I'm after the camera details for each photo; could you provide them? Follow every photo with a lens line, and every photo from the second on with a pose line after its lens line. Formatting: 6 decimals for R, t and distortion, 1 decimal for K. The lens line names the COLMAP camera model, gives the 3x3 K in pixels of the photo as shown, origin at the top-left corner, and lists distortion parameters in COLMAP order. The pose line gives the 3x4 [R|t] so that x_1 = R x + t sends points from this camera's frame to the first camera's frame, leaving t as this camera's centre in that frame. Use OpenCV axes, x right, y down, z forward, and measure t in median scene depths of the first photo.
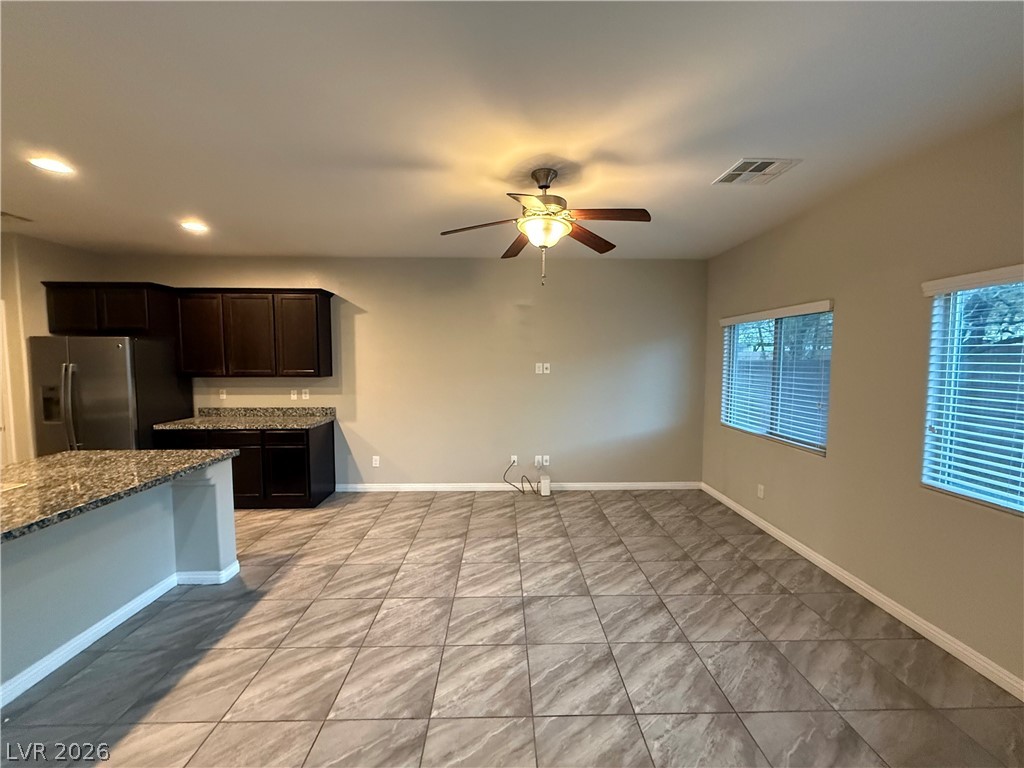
lens RADIAL K [[407.6, 0, 510.4], [0, 407.6, 388.3], [0, 0, 1]] dist [0.000531, 0.000181]
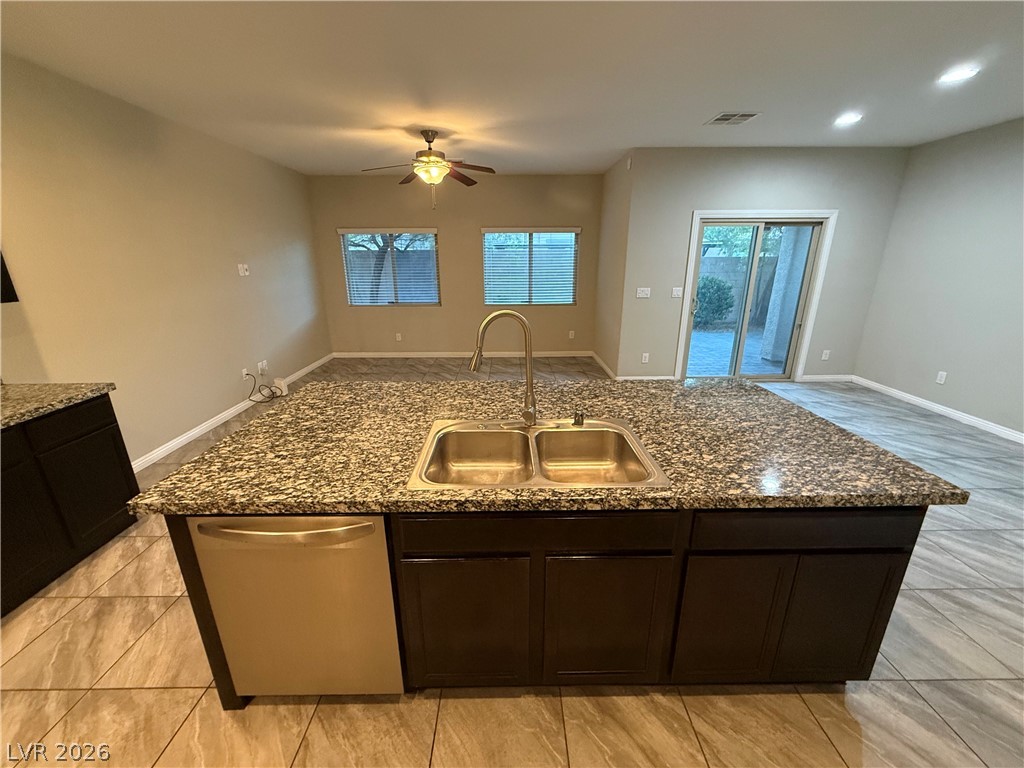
lens RADIAL K [[407.6, 0, 509.4], [0, 407.6, 384.4], [0, 0, 1]] dist [0.000531, 0.000181]
pose [[0.014367, -0.297972, 0.954466, -1.099709], [0.075535, 0.952161, 0.296115, -0.037077], [-0.997040, 0.067841, 0.036187, 0.465578]]
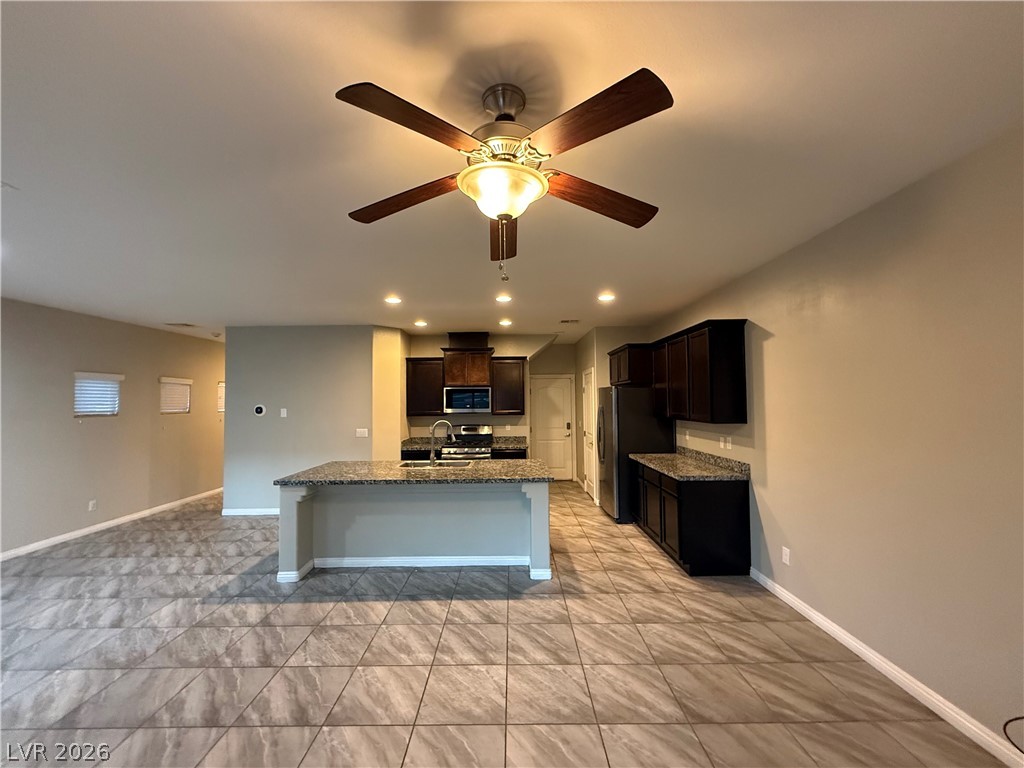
lens RADIAL K [[407.6, 0, 512.2], [0, 407.6, 385.7], [0, 0, 1]] dist [0.000531, 0.000181]
pose [[-0.021903, -0.040059, -0.998957, 0.442523], [-0.062938, 0.997270, -0.038611, -0.053544], [0.997777, 0.062027, -0.024364, 0.694894]]
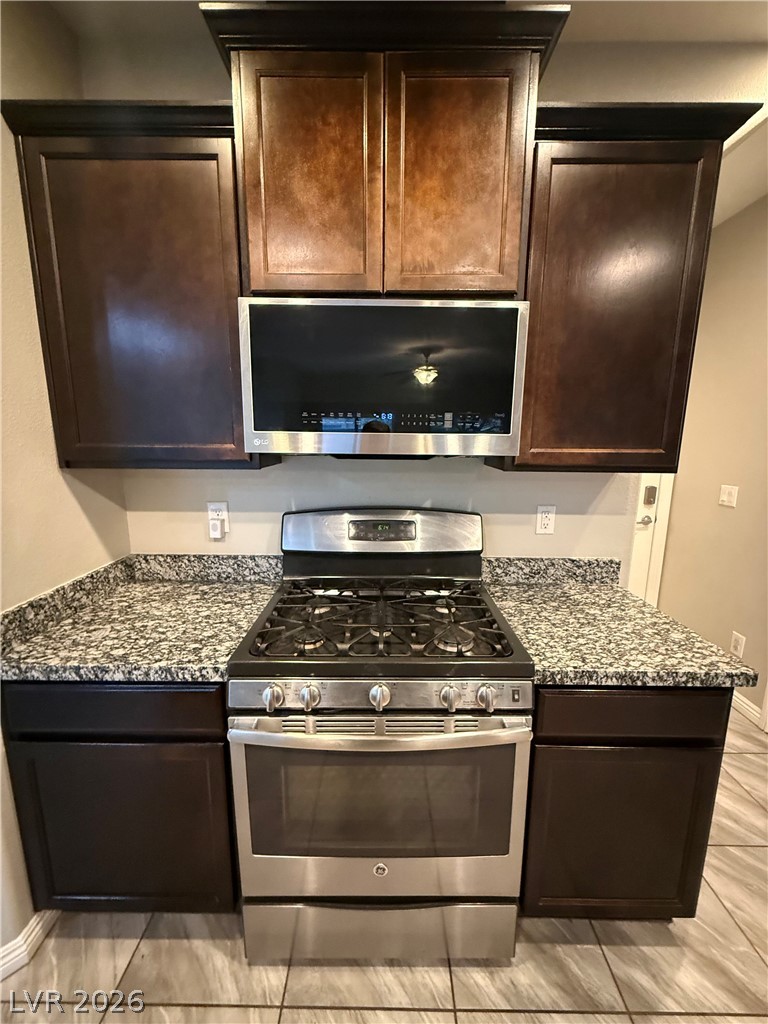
lens RADIAL K [[432.8, 0, 380.9], [0, 432.8, 517.0], [0, 0, 1]] dist [-0.004221, -0.000318]
pose [[-0.015861, 0.184074, -0.982784, -0.928038], [-0.079162, 0.979591, 0.184754, -0.010078], [0.996736, 0.080730, -0.000965, 0.483026]]
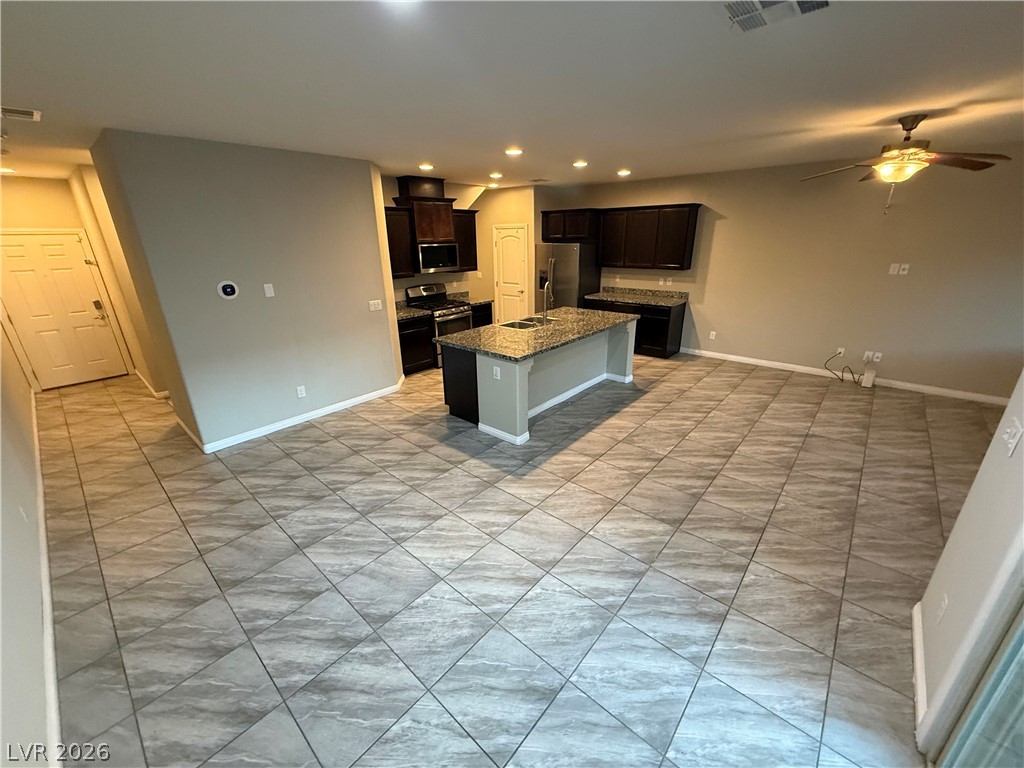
lens RADIAL K [[407.6, 0, 511.3], [0, 407.6, 385.6], [0, 0, 1]] dist [0.000531, 0.000181]
pose [[0.734131, 0.223054, -0.641326, 0.108011], [-0.031392, 0.954644, 0.296091, -0.052957], [0.678282, -0.197237, 0.707836, -0.563422]]
